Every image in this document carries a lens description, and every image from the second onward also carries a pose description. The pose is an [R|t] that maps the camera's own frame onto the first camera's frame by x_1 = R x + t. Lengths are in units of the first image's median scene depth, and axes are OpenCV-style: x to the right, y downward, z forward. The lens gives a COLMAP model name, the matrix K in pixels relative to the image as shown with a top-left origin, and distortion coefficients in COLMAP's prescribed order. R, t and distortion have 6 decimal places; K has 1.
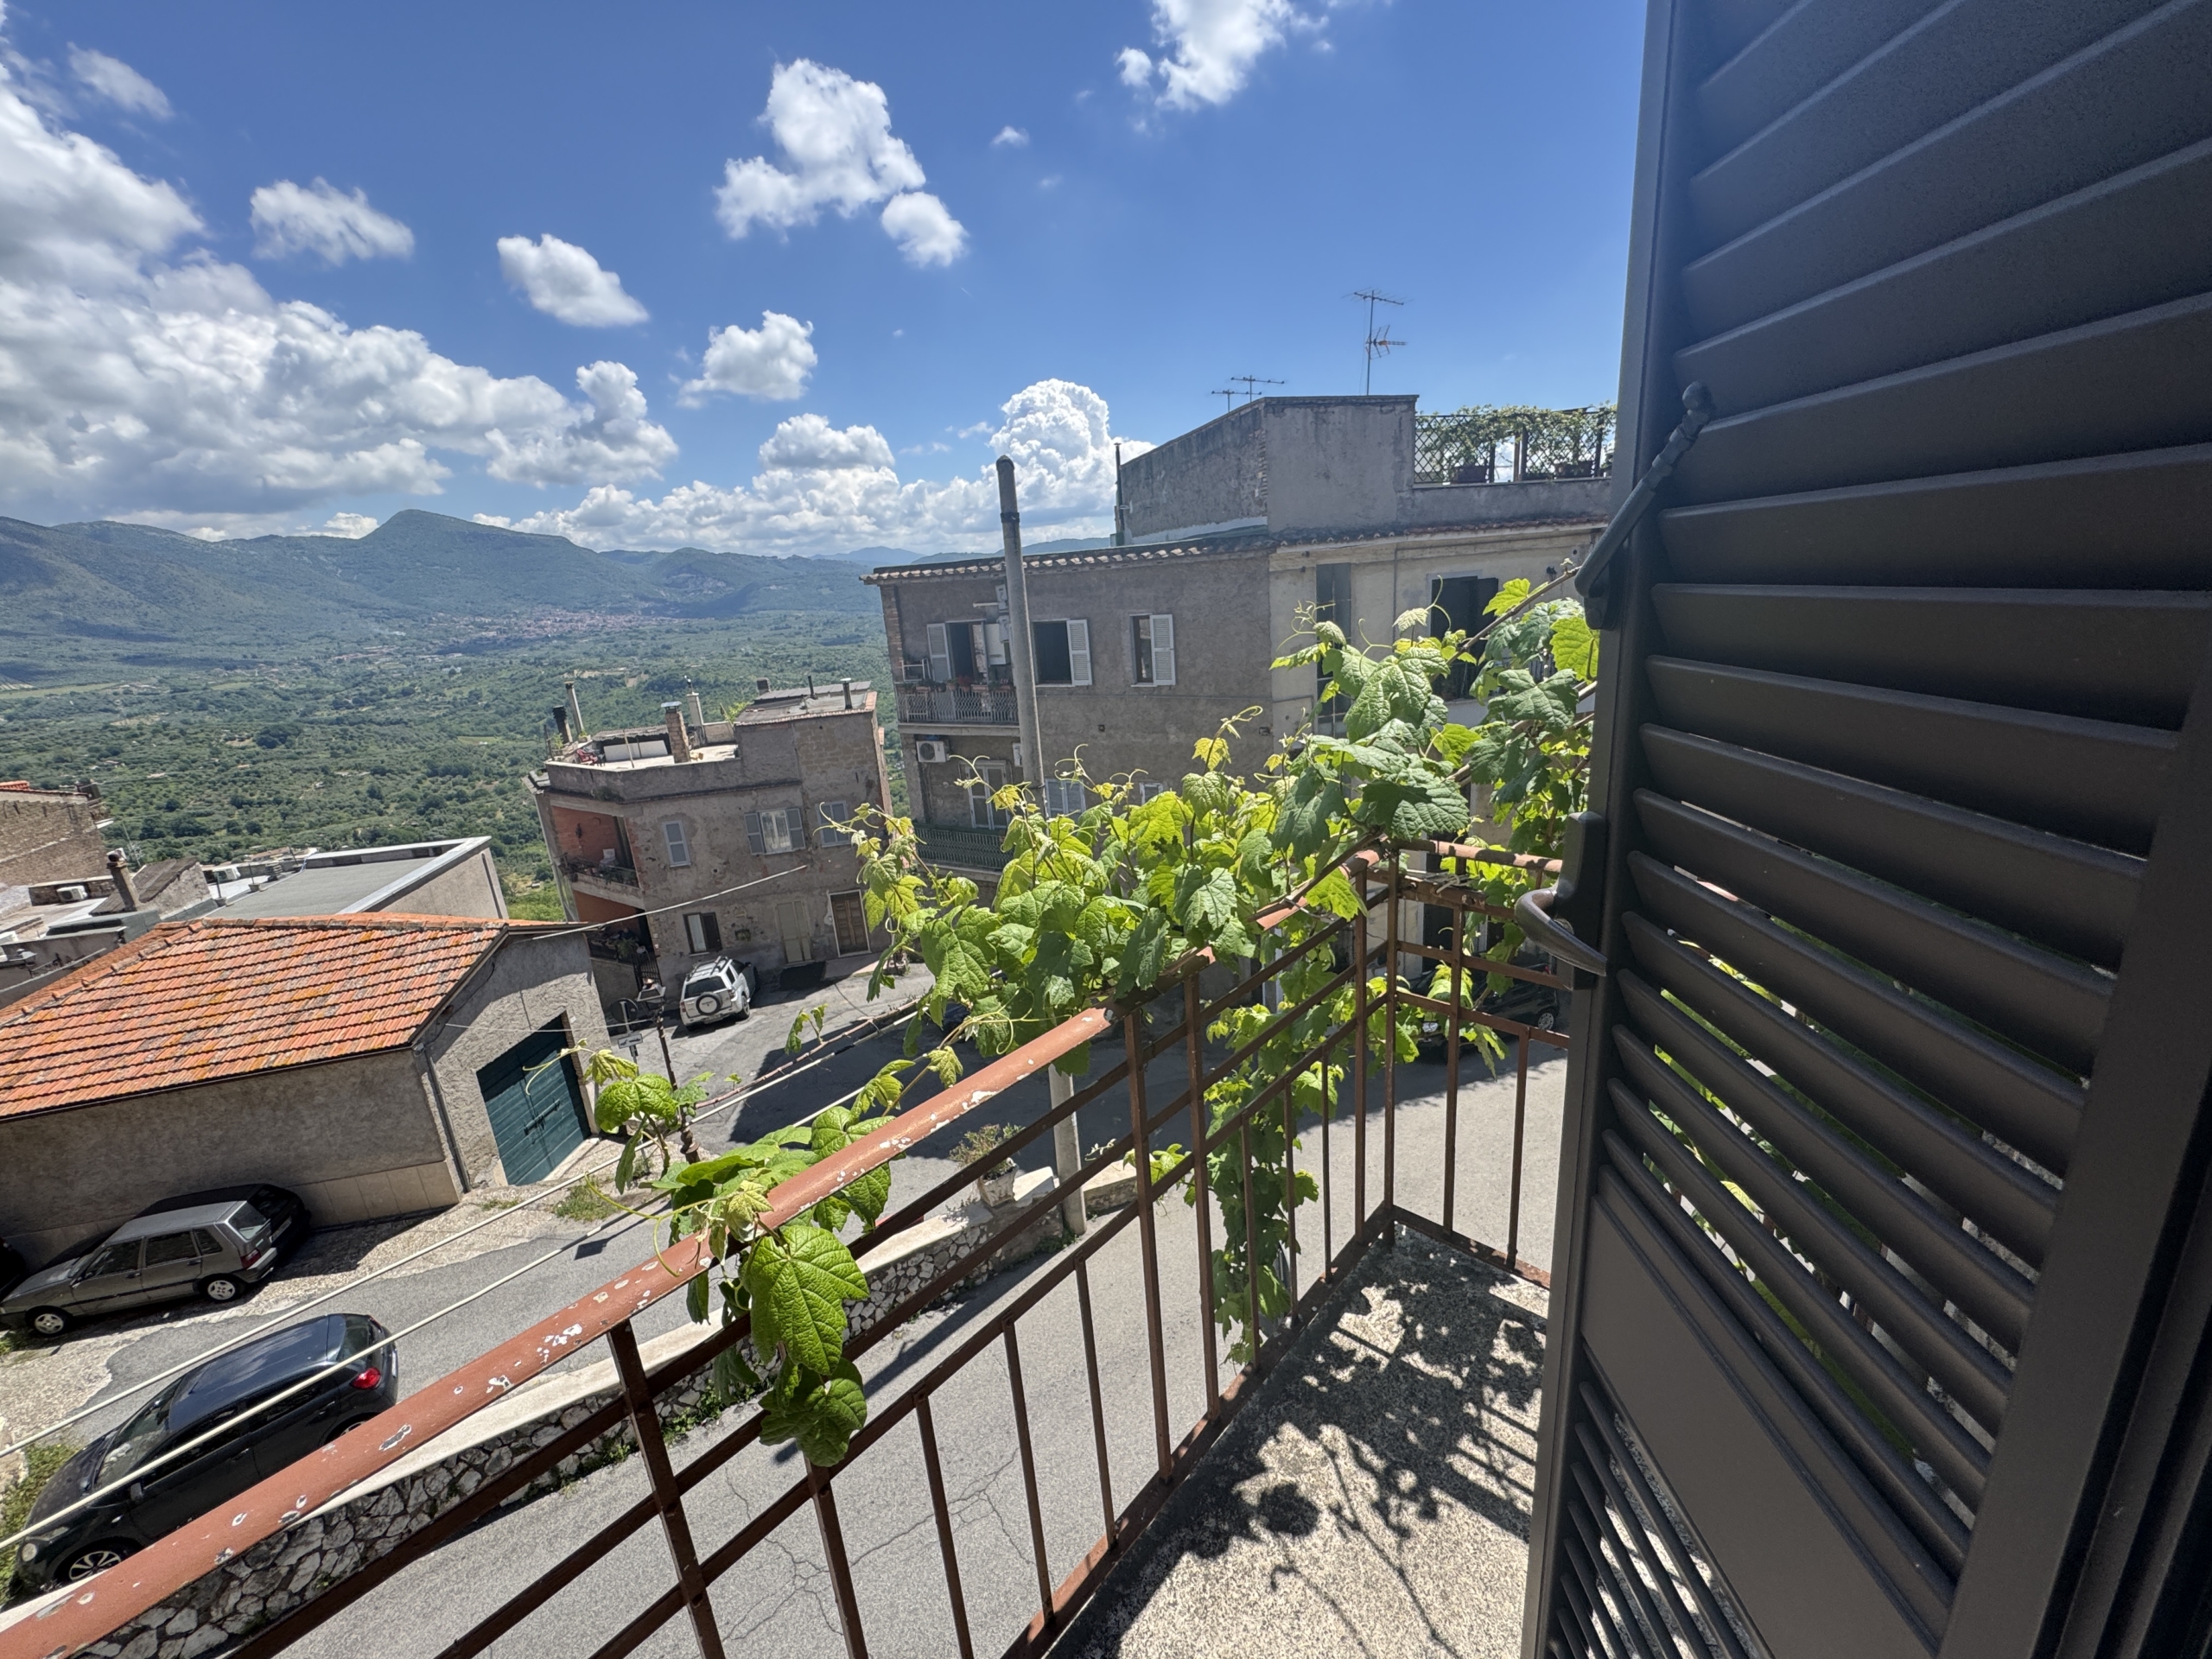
lens RADIAL K [[885.0, 0, 1105.9], [0, 885.0, 825.5], [0, 0, 1]] dist [-0.002624, 0.000479]
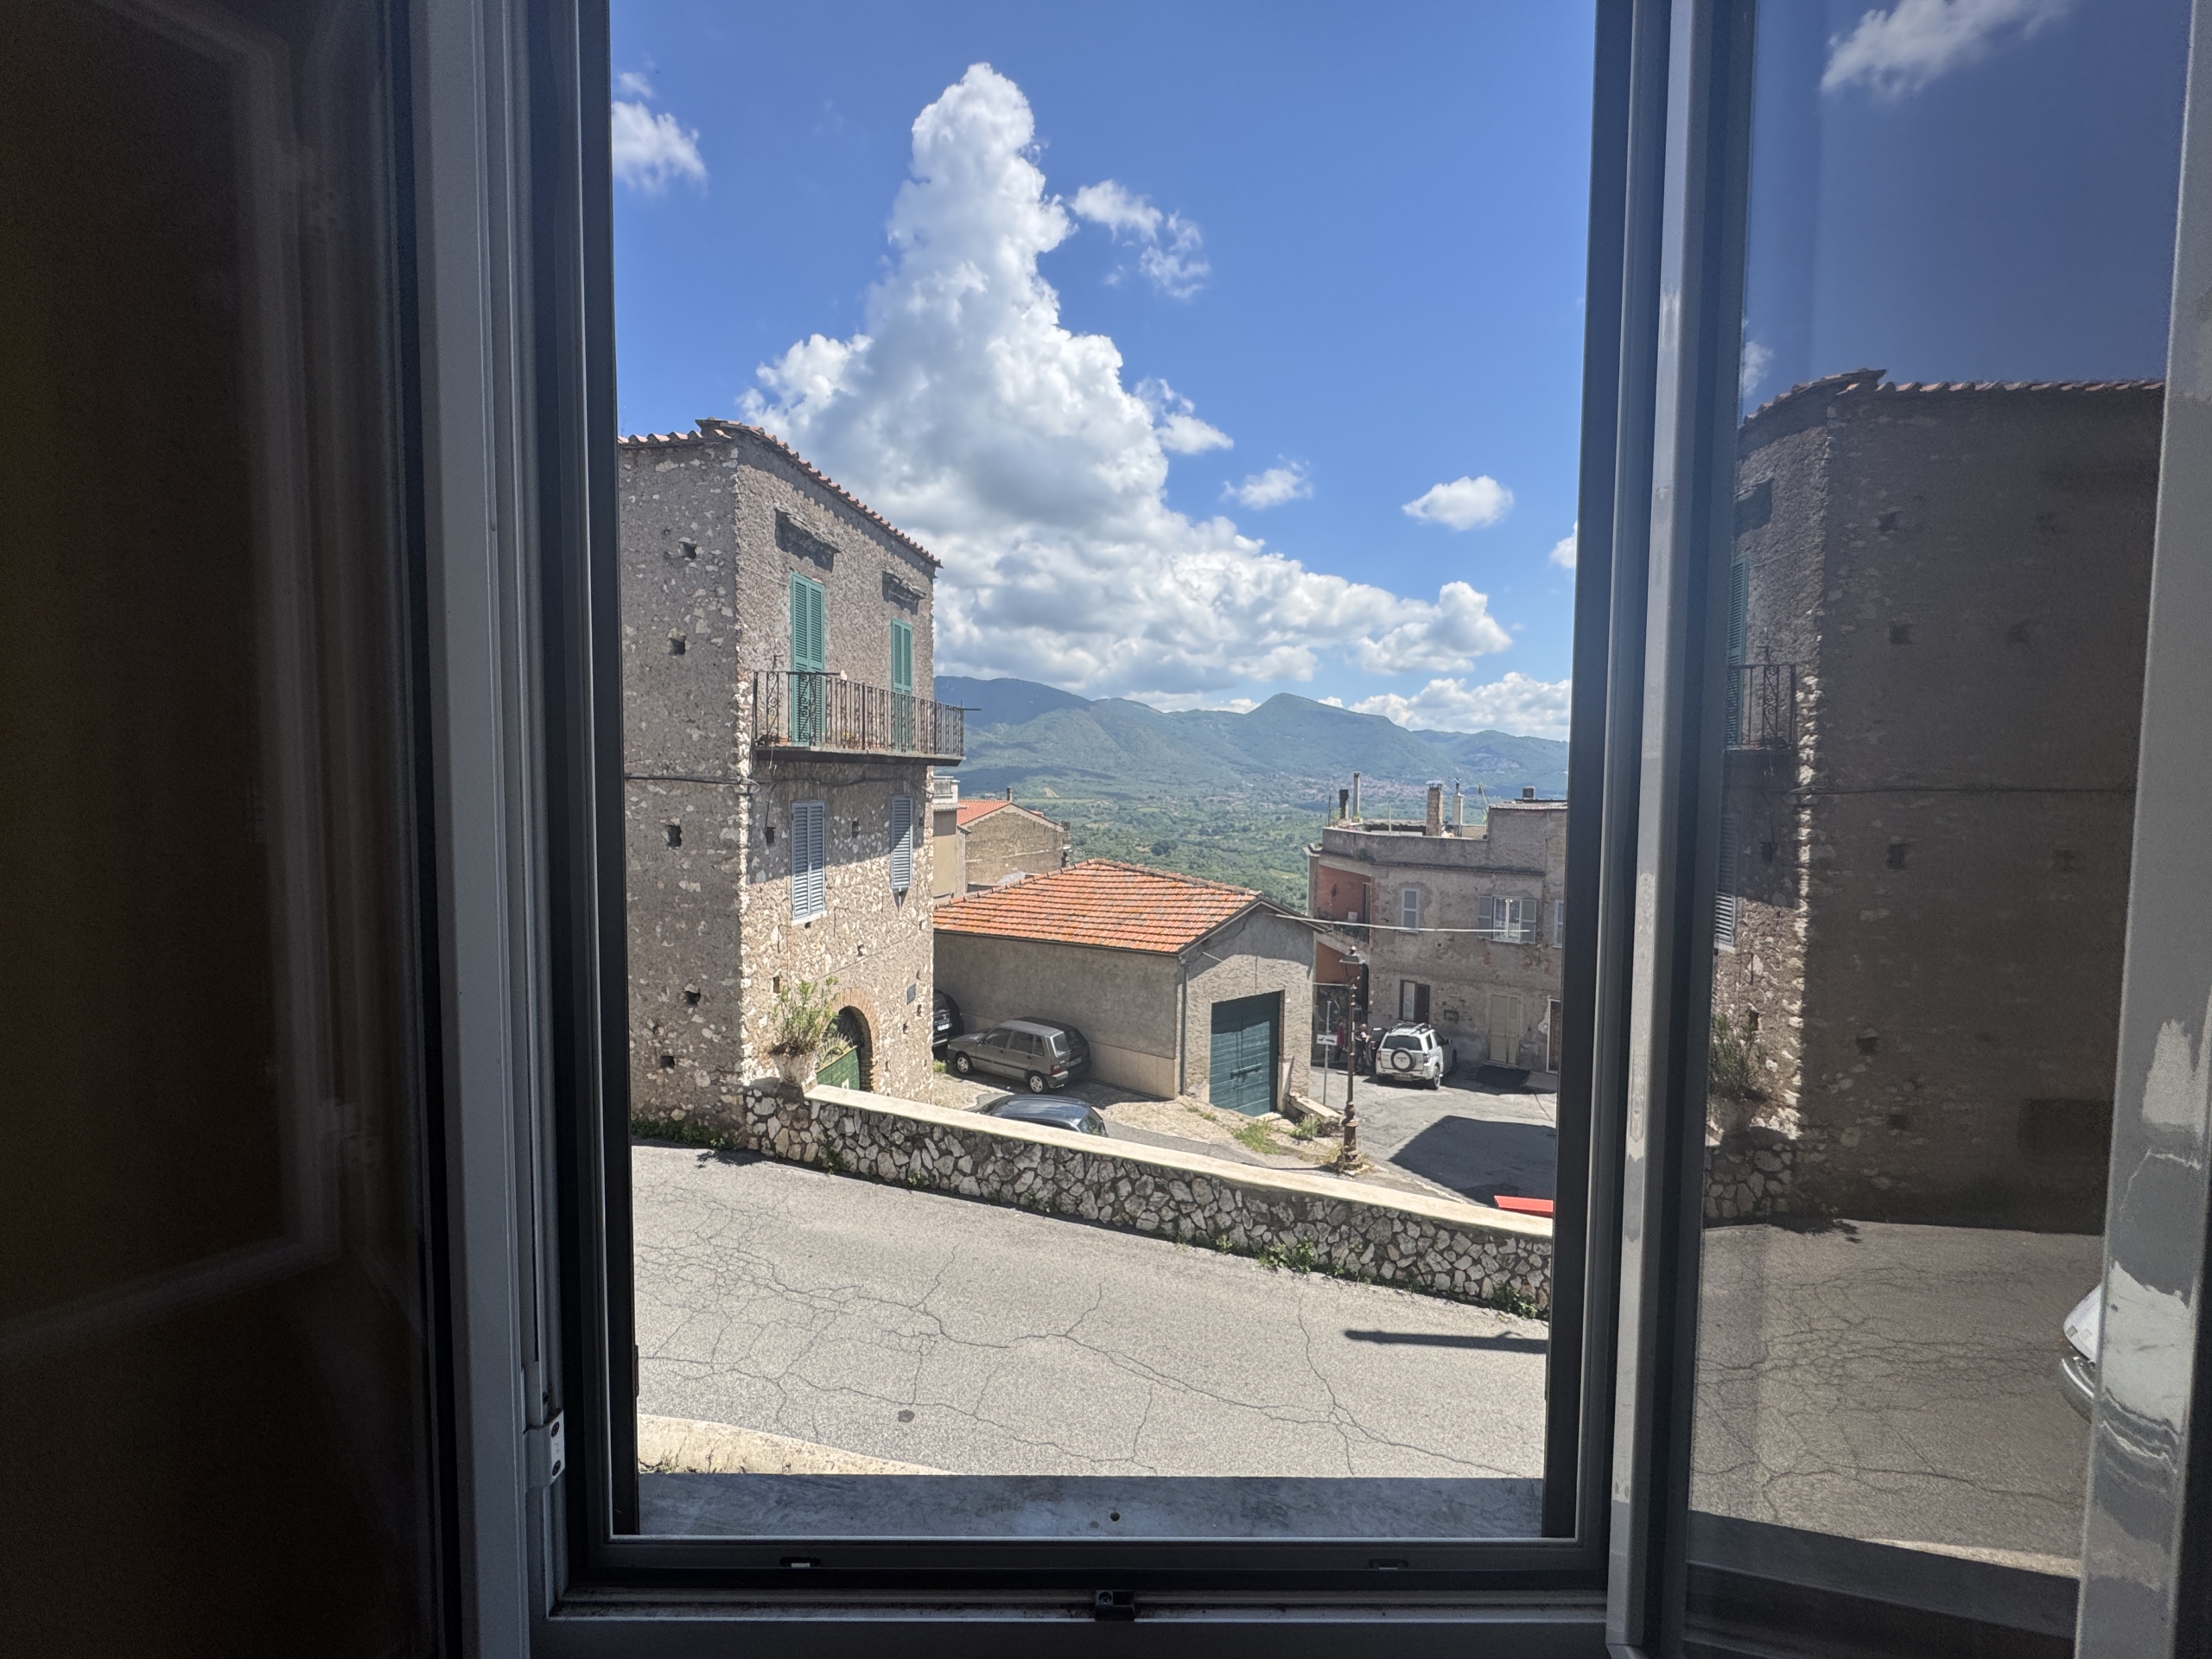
lens RADIAL K [[885.0, 0, 1106.6], [0, 885.0, 827.3], [0, 0, 1]] dist [-0.002624, 0.000479]
pose [[0.672945, 0.119815, -0.729924, 0.031077], [-0.259836, 0.962198, -0.081611, 0.106593], [0.692553, 0.244580, 0.678639, 0.005610]]
